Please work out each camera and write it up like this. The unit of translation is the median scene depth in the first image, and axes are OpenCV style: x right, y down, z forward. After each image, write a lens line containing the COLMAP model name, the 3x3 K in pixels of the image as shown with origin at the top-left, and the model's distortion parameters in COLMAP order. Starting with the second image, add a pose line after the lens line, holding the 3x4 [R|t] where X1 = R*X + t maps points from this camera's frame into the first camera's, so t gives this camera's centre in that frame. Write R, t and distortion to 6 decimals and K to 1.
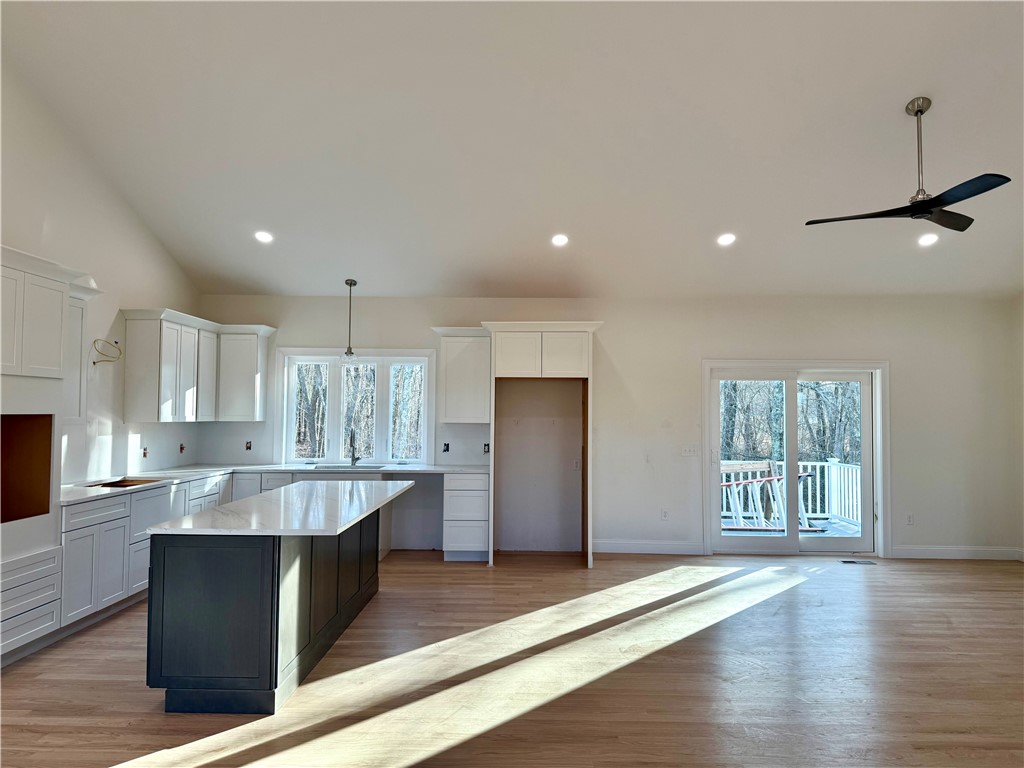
lens RADIAL K [[718.3, 0, 513.8], [0, 718.3, 362.7], [0, 0, 1]] dist [0.091506, -0.093514]
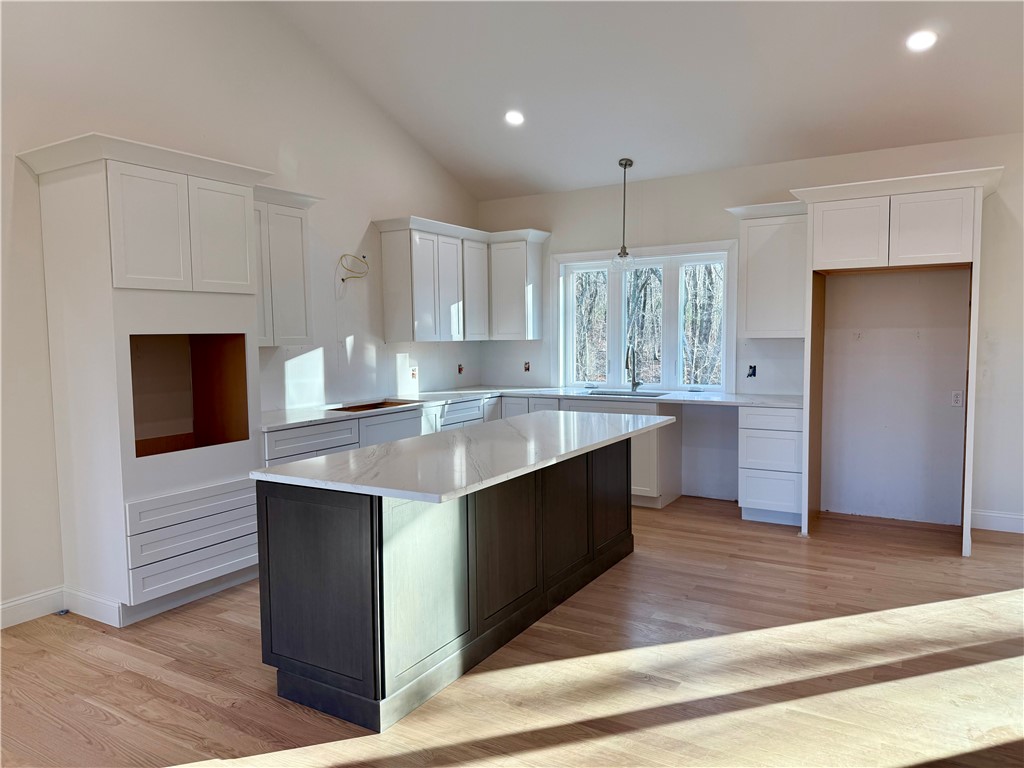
lens RADIAL K [[715.4, 0, 512.0], [0, 715.4, 384.0], [0, 0, 1]] dist [0.123115, -0.196089]
pose [[0.864208, 0.015600, -0.502893, 0.076442], [0.055632, 0.990428, 0.126326, 0.023819], [0.500050, -0.137149, 0.855067, 0.248338]]
